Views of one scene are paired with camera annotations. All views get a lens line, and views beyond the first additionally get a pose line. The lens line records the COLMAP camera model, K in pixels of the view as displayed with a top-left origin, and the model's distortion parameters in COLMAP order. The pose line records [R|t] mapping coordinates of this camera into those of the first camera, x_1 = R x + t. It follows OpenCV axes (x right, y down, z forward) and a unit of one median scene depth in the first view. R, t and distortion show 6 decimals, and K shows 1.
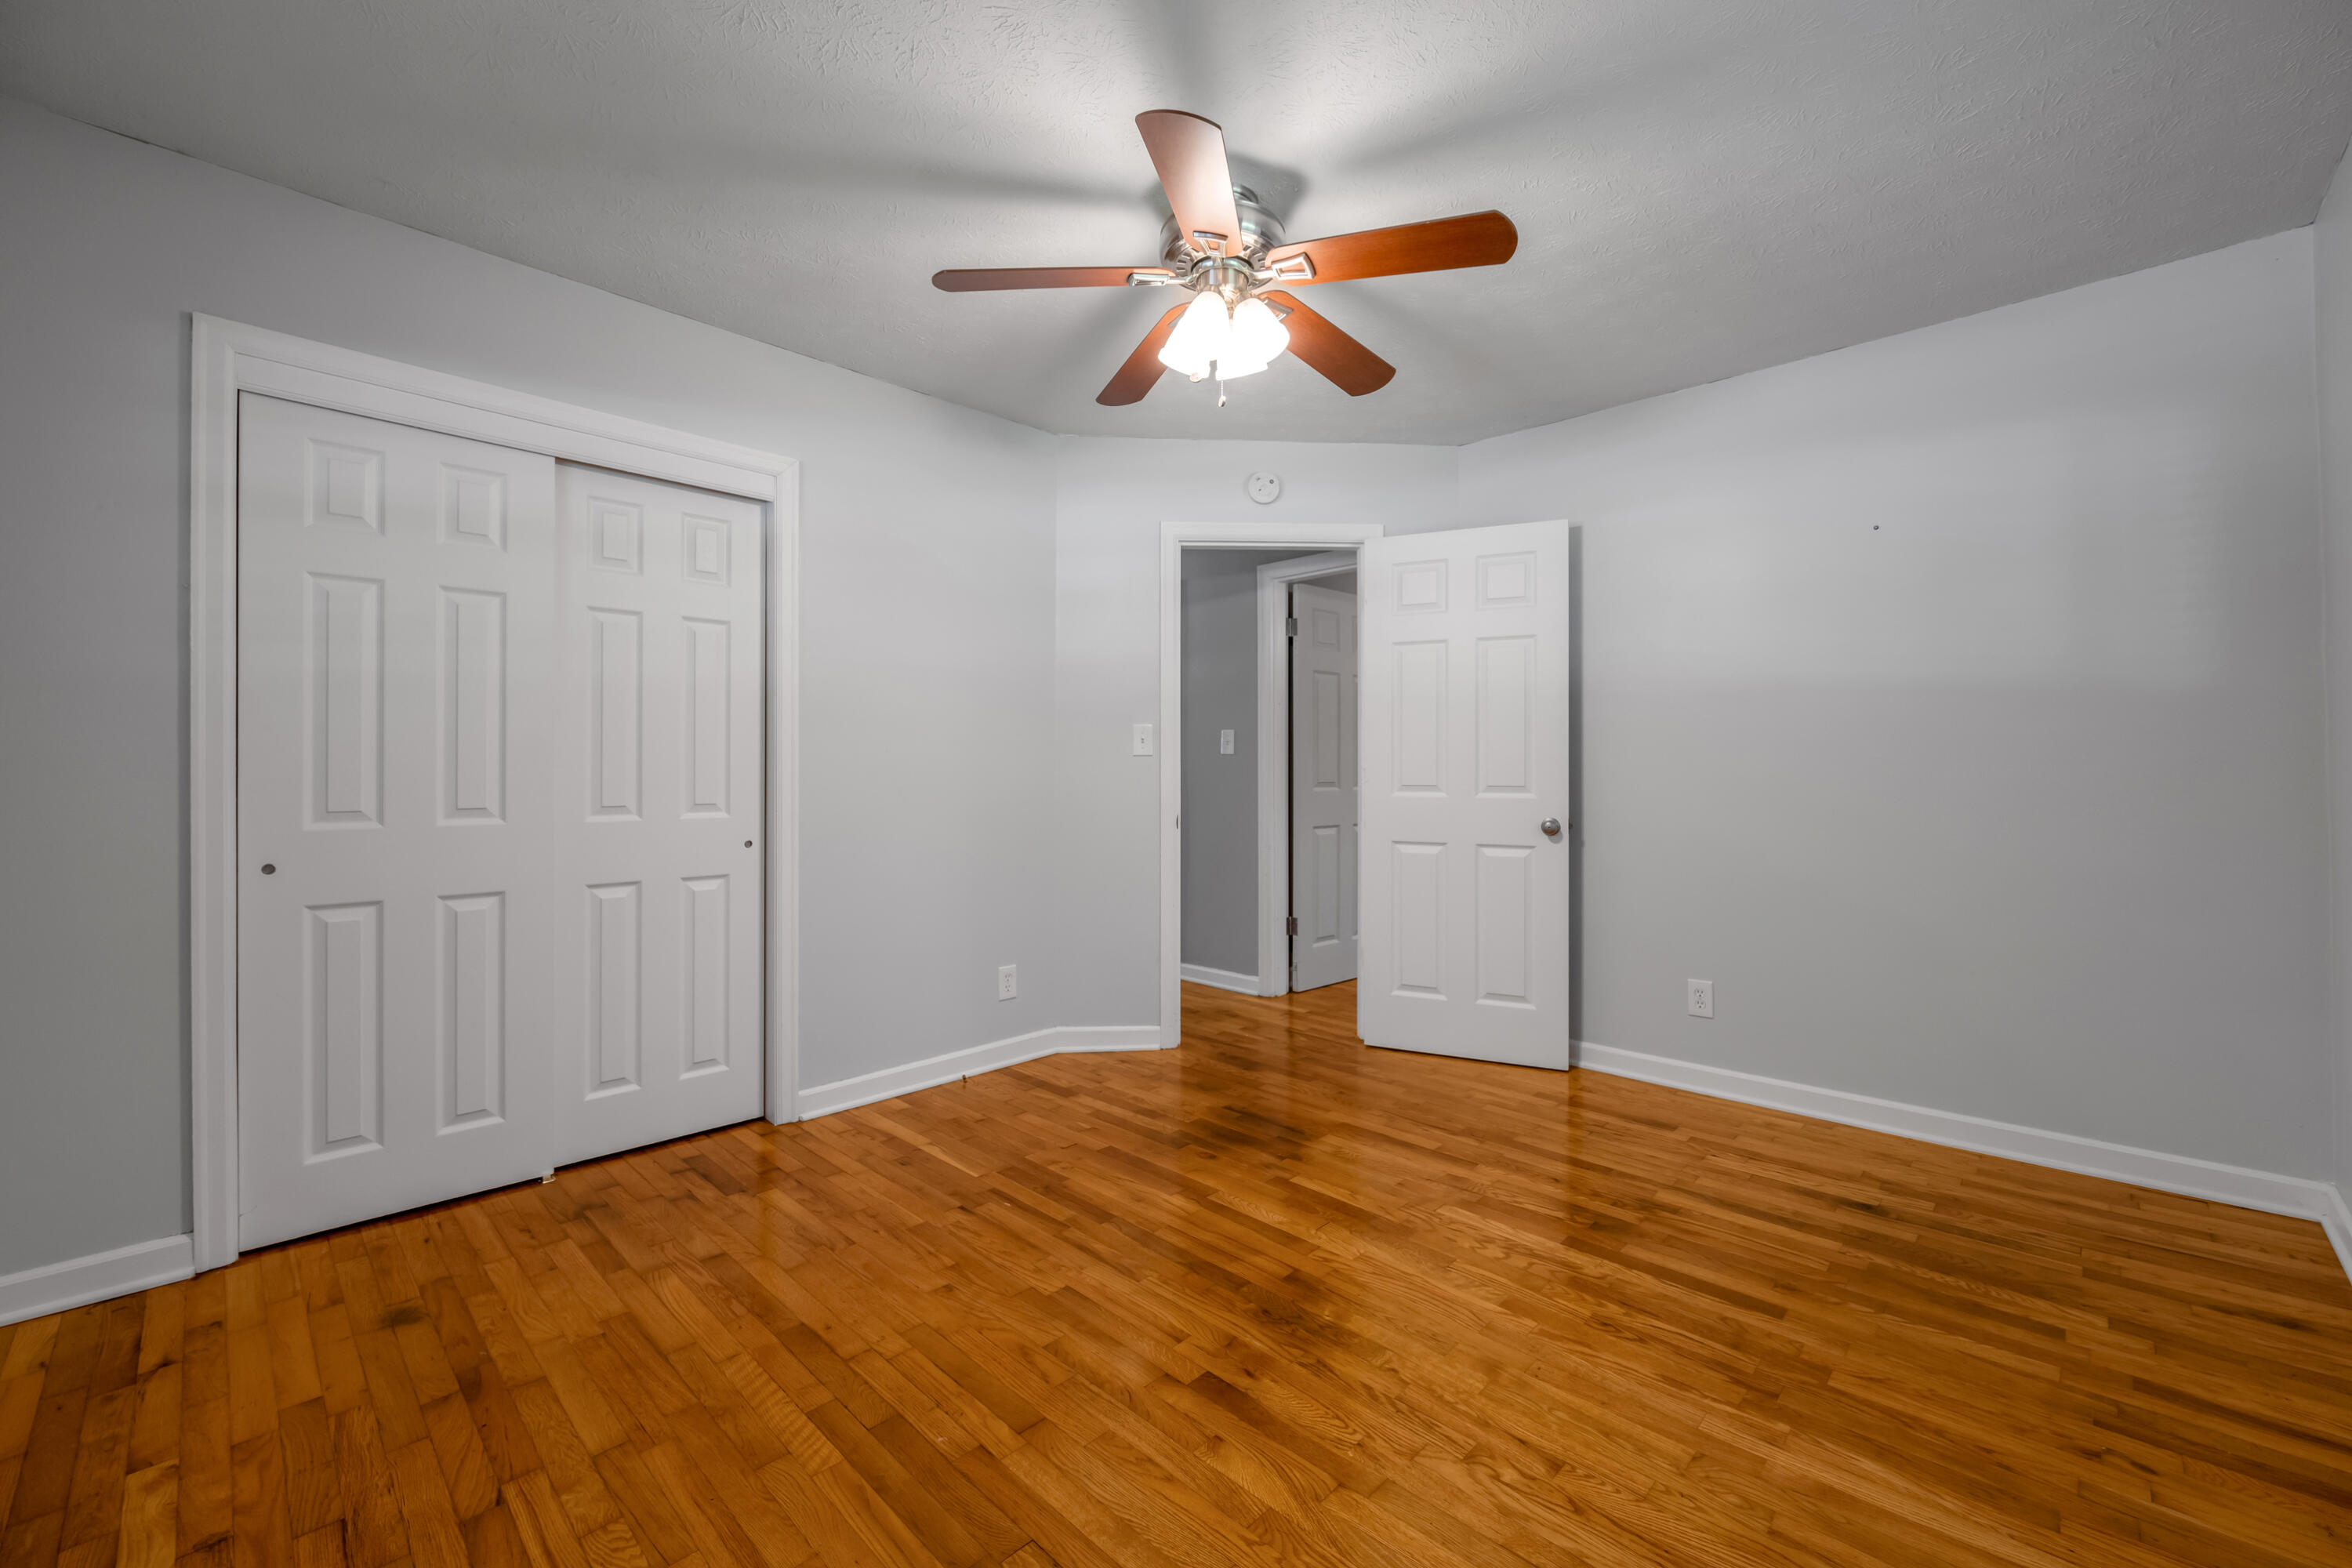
lens RADIAL K [[941.3, 0, 1176.3], [0, 941.3, 779.0], [0, 0, 1]] dist [-0.003675, -0.000588]
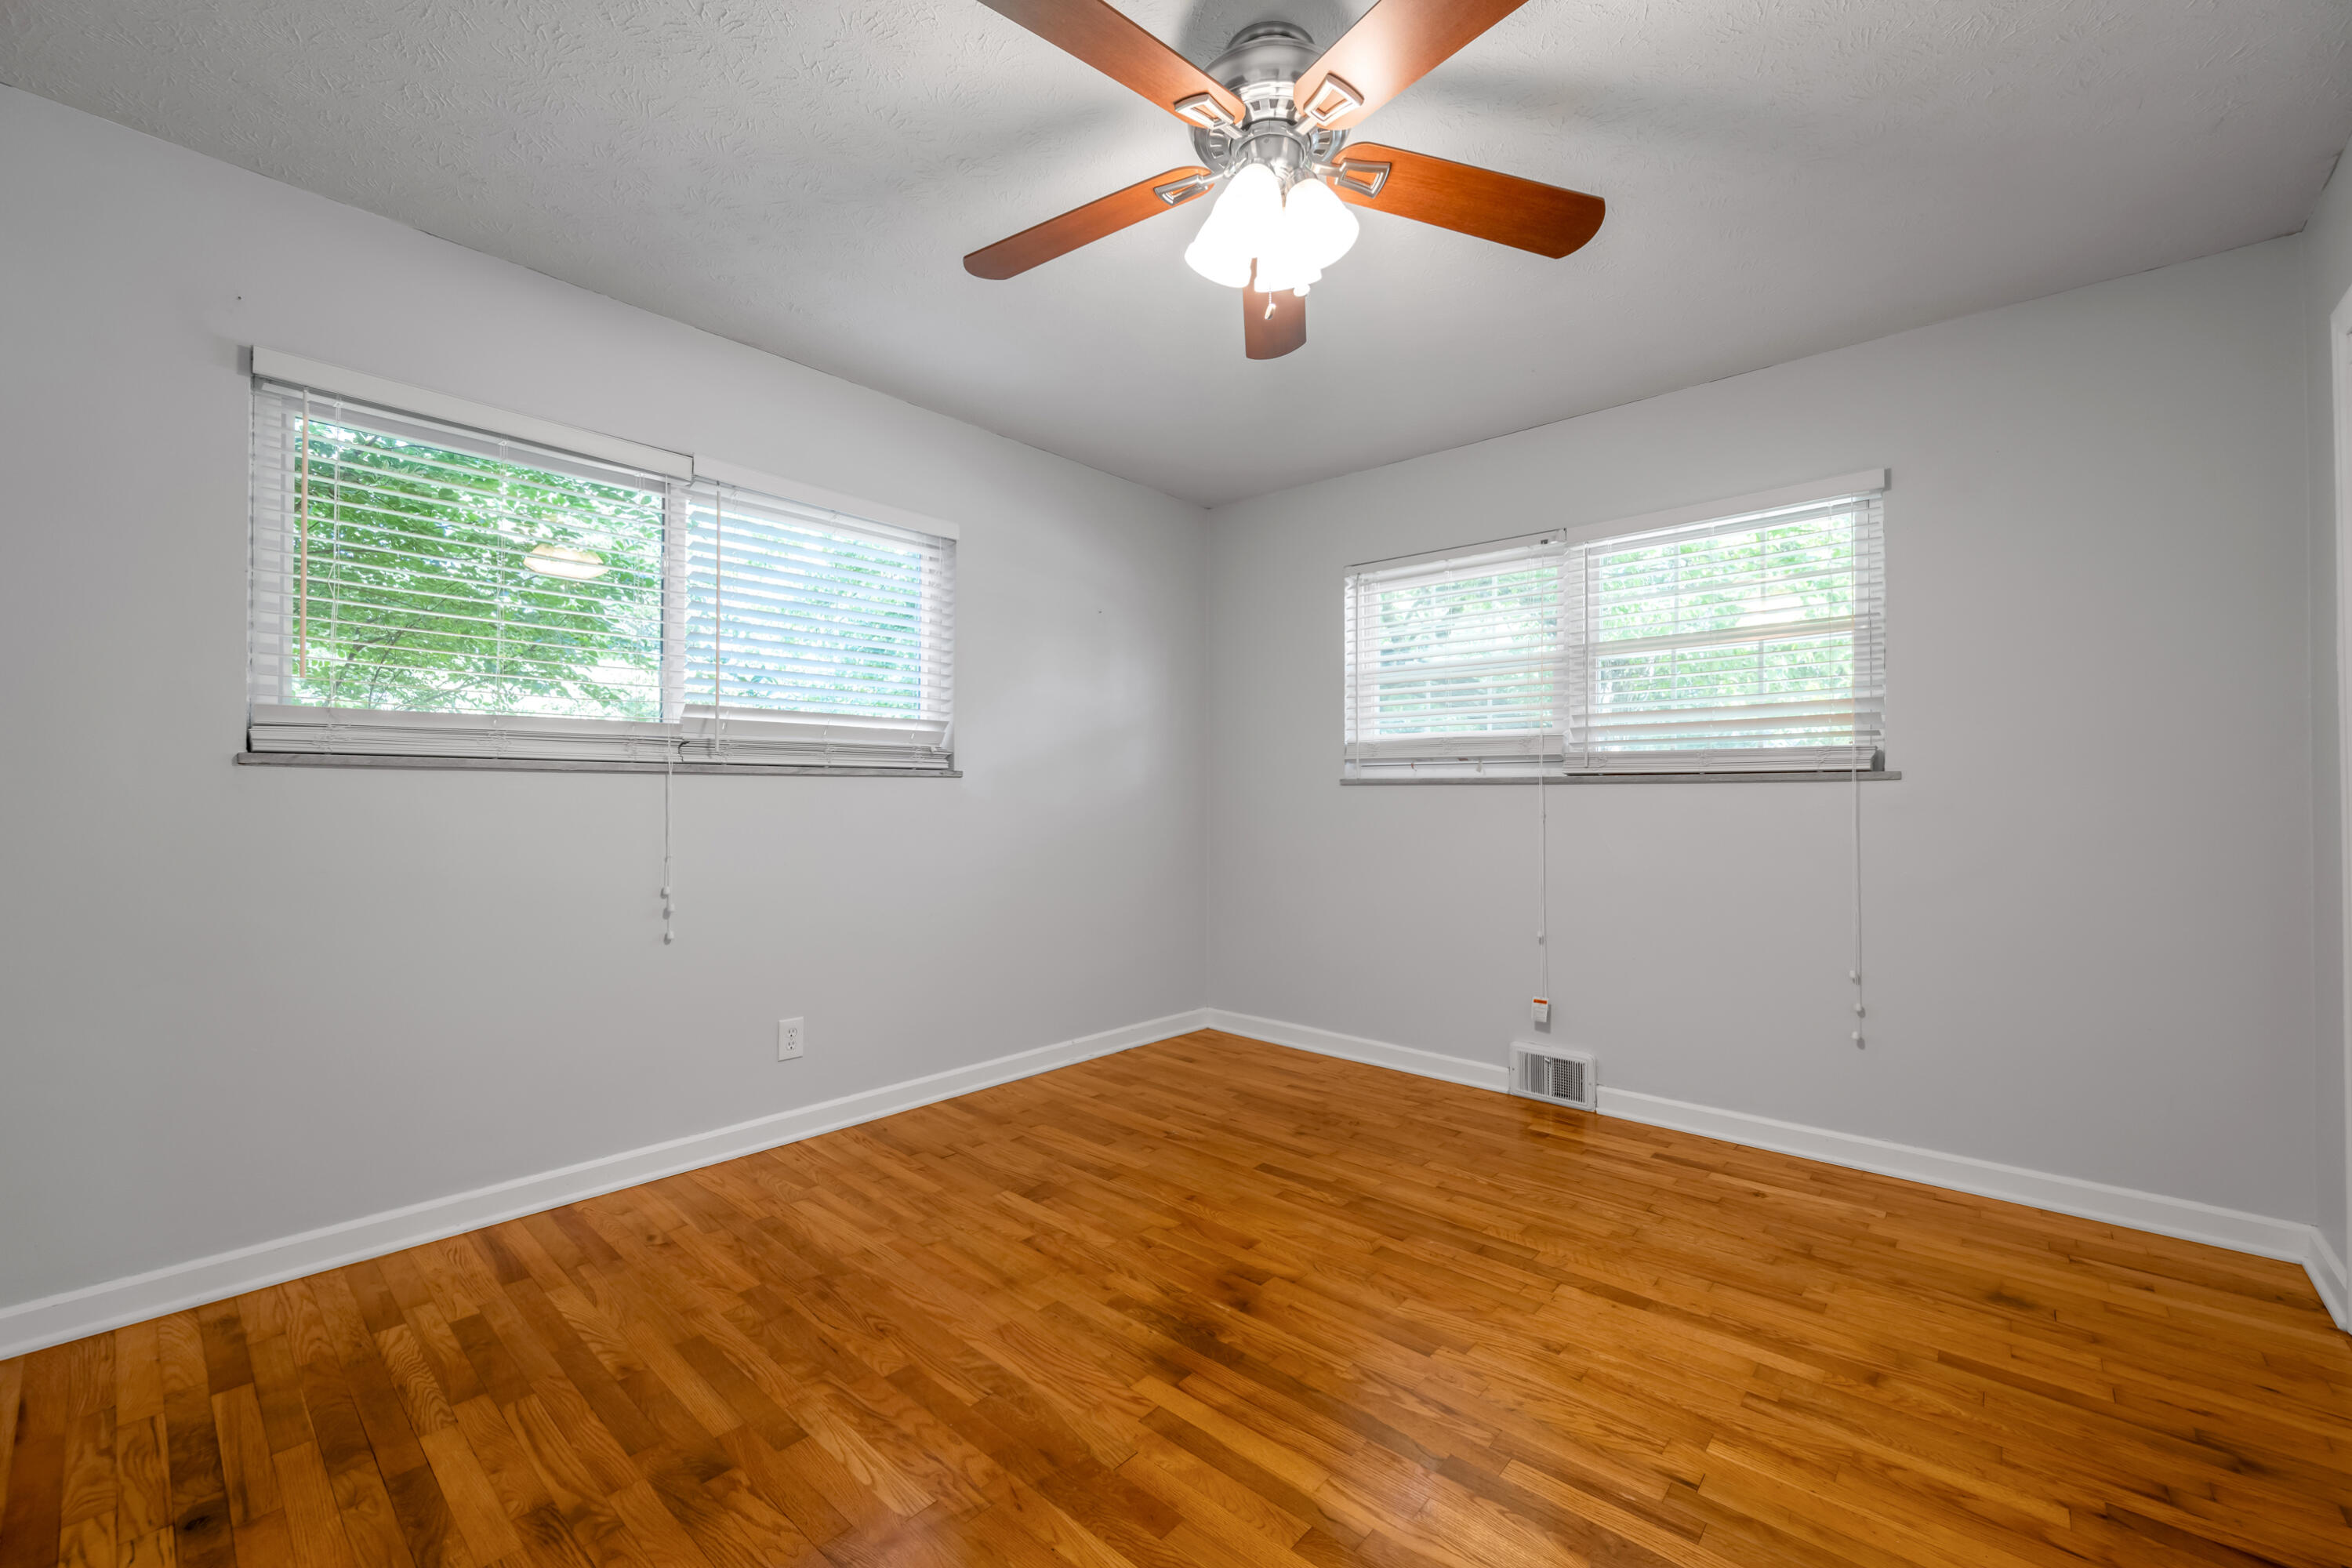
lens RADIAL K [[941.3, 0, 1175.9], [0, 941.3, 785.5], [0, 0, 1]] dist [-0.003675, -0.000588]
pose [[-0.998876, -0.003320, -0.047283, 0.182246], [-0.003308, 0.999994, -0.000331, -0.013527], [0.047283, -0.000174, -0.998881, 1.984137]]
